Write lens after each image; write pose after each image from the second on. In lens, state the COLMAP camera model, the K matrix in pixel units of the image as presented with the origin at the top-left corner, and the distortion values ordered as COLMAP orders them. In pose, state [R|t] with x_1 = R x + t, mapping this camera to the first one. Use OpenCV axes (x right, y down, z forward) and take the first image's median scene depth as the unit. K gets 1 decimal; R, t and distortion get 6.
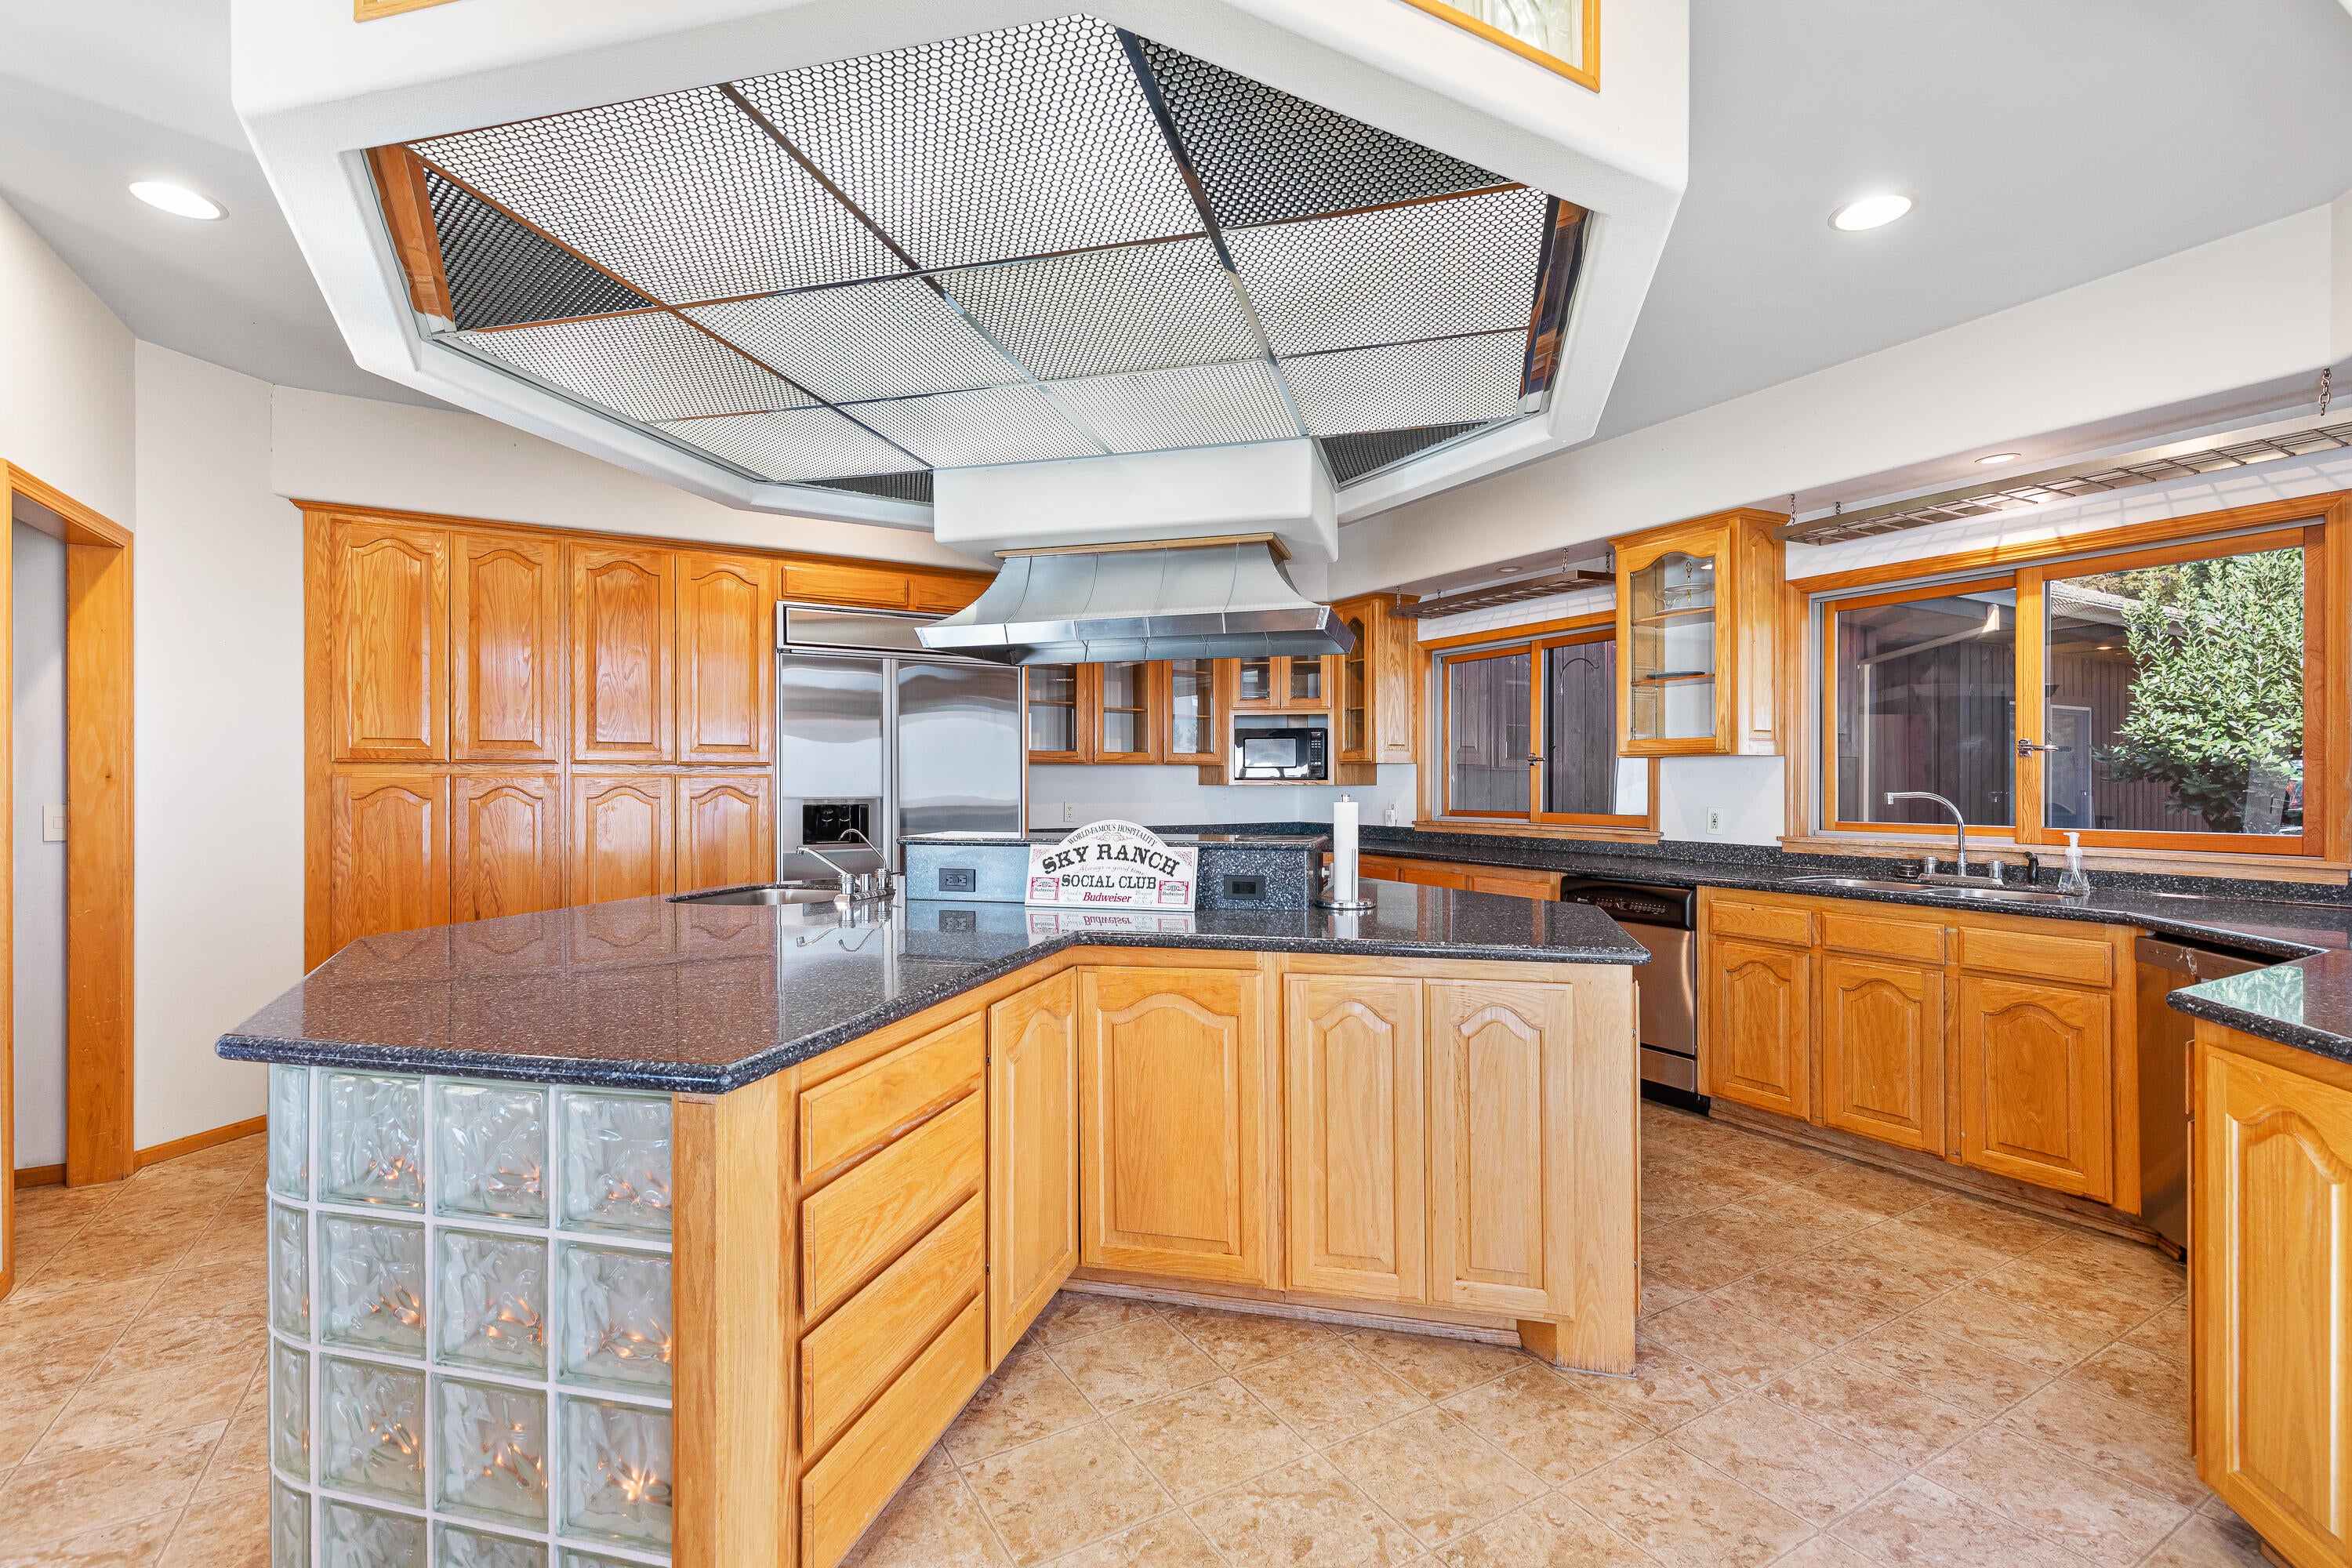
lens RADIAL K [[1095.3, 0, 1181.6], [0, 1095.3, 779.0], [0, 0, 1]] dist [0.002153, -0.000556]
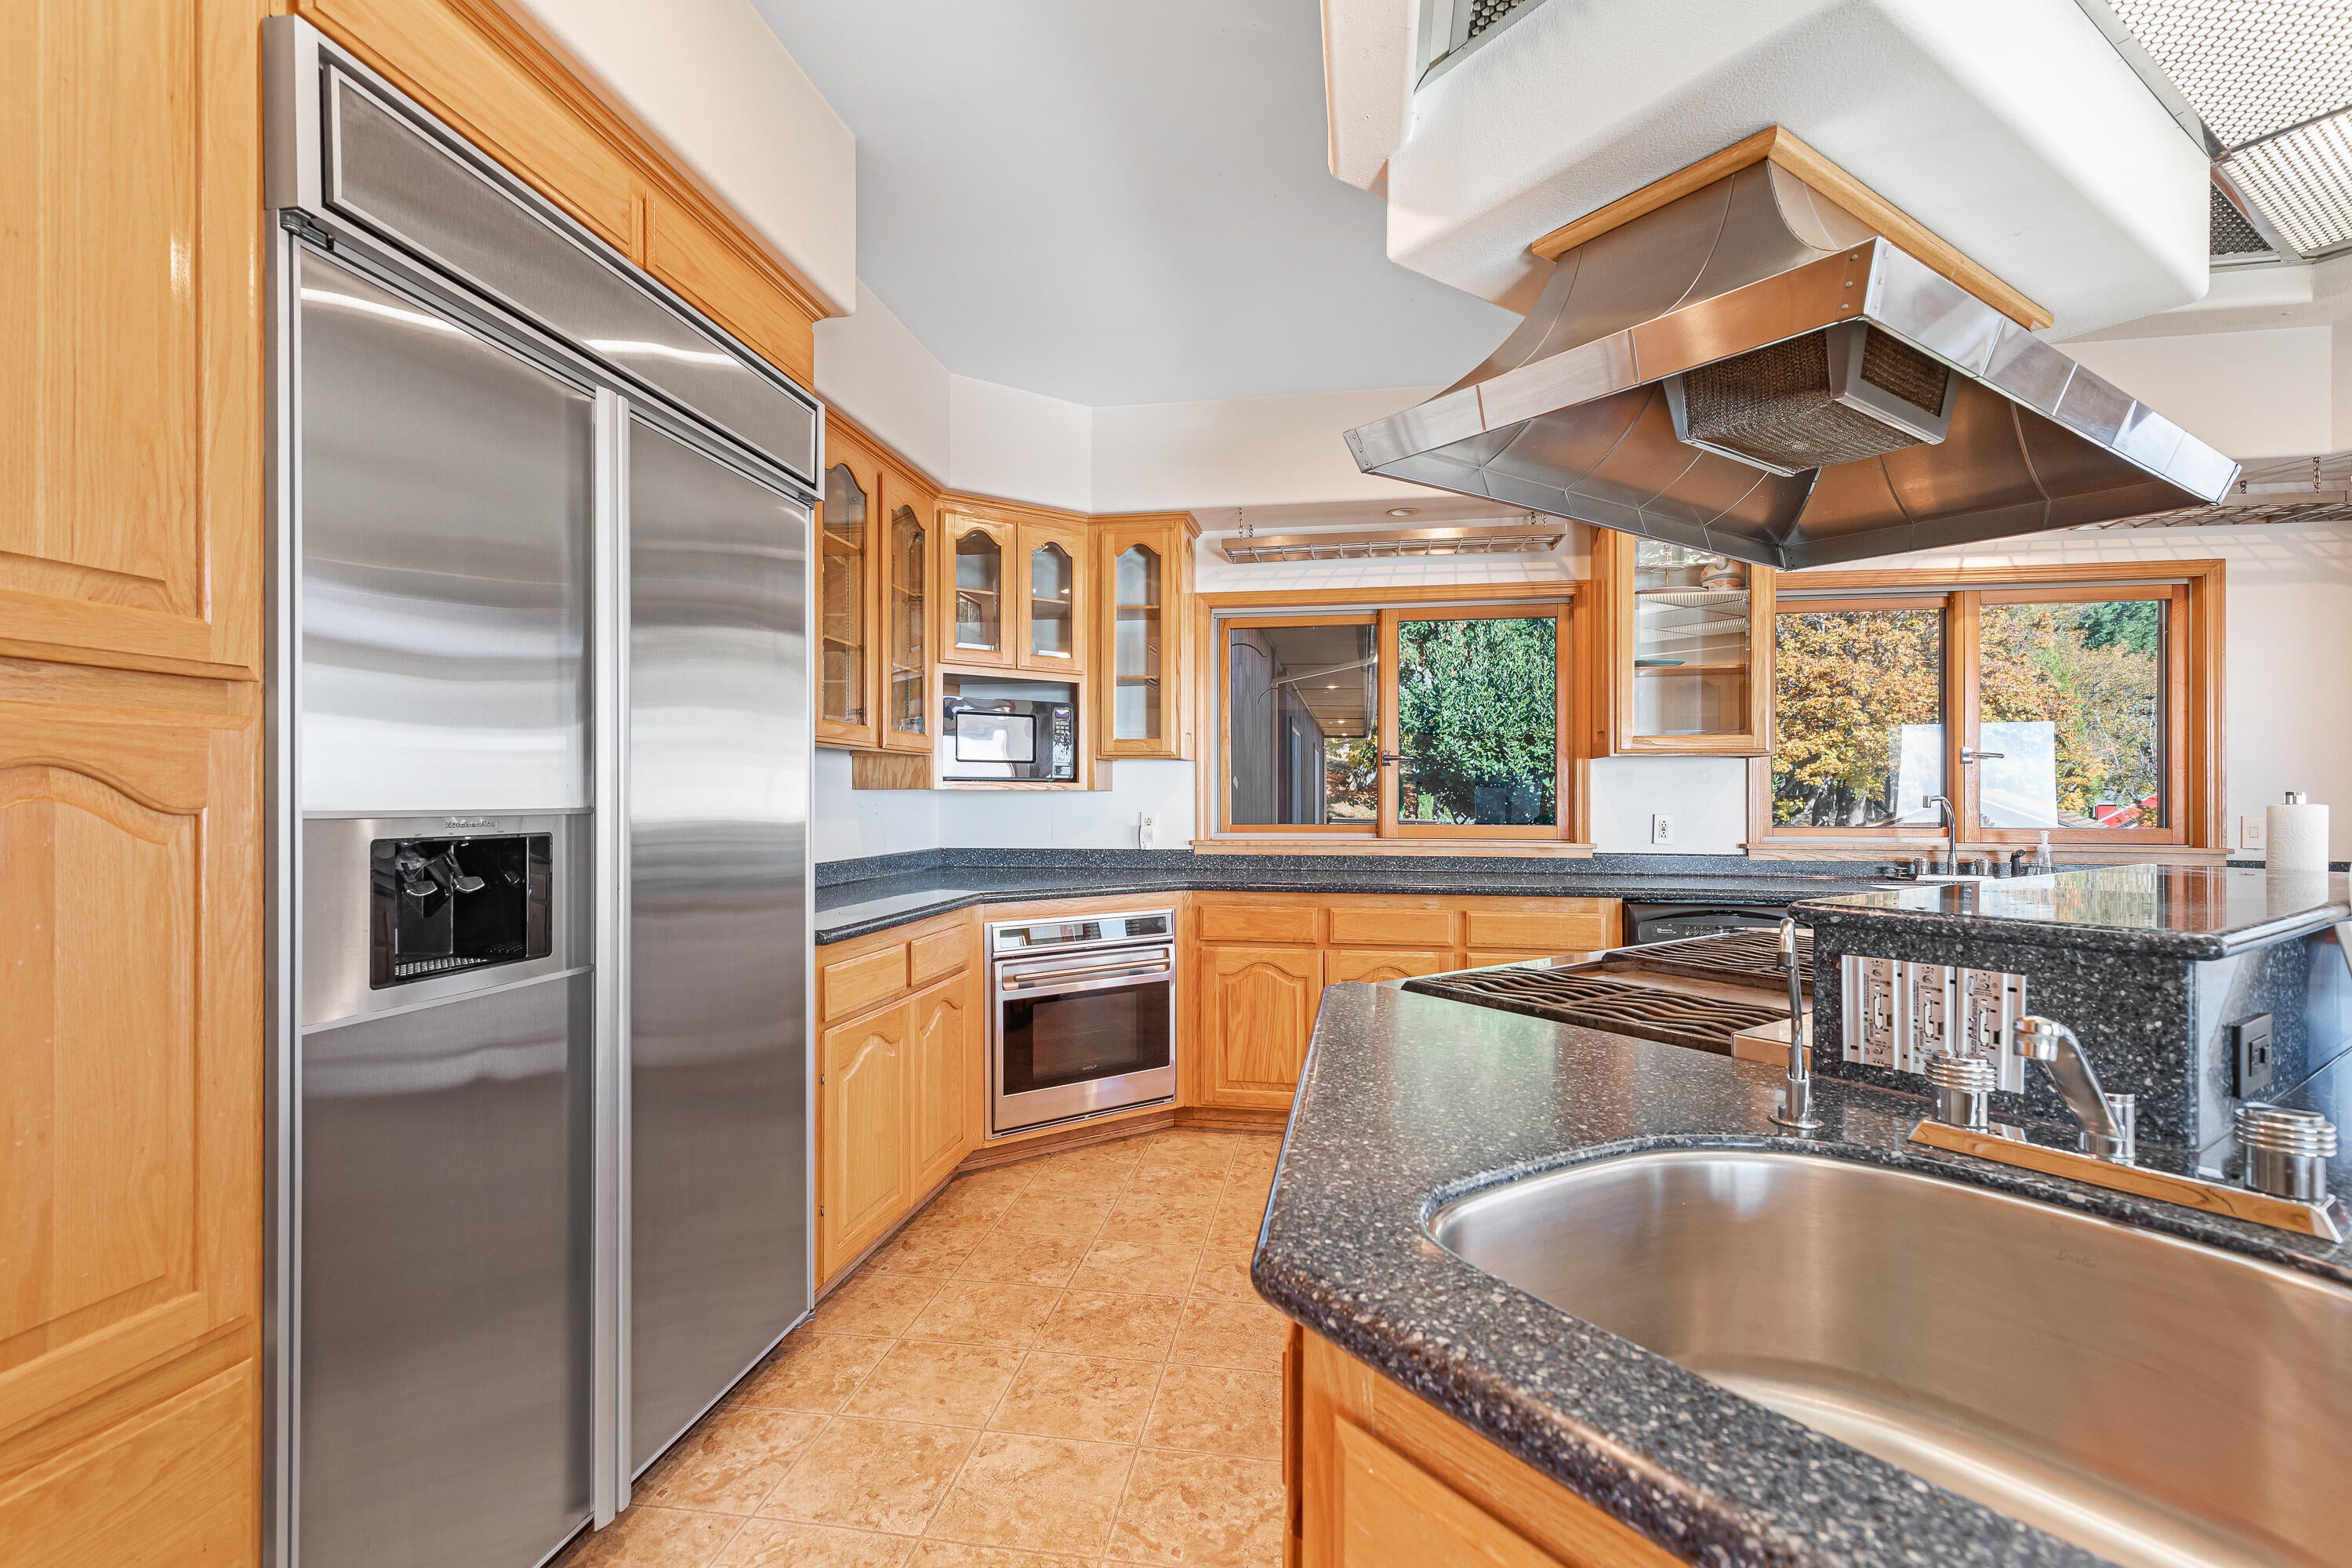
lens RADIAL K [[1095.3, 0, 1181.6], [0, 1095.3, 779.0], [0, 0, 1]] dist [0.002153, -0.000556]
pose [[0.637567, 0.015201, 0.770245, -0.363628], [-0.004573, 0.999862, -0.015948, 0.010064], [-0.770381, 0.006646, 0.637549, 0.584871]]
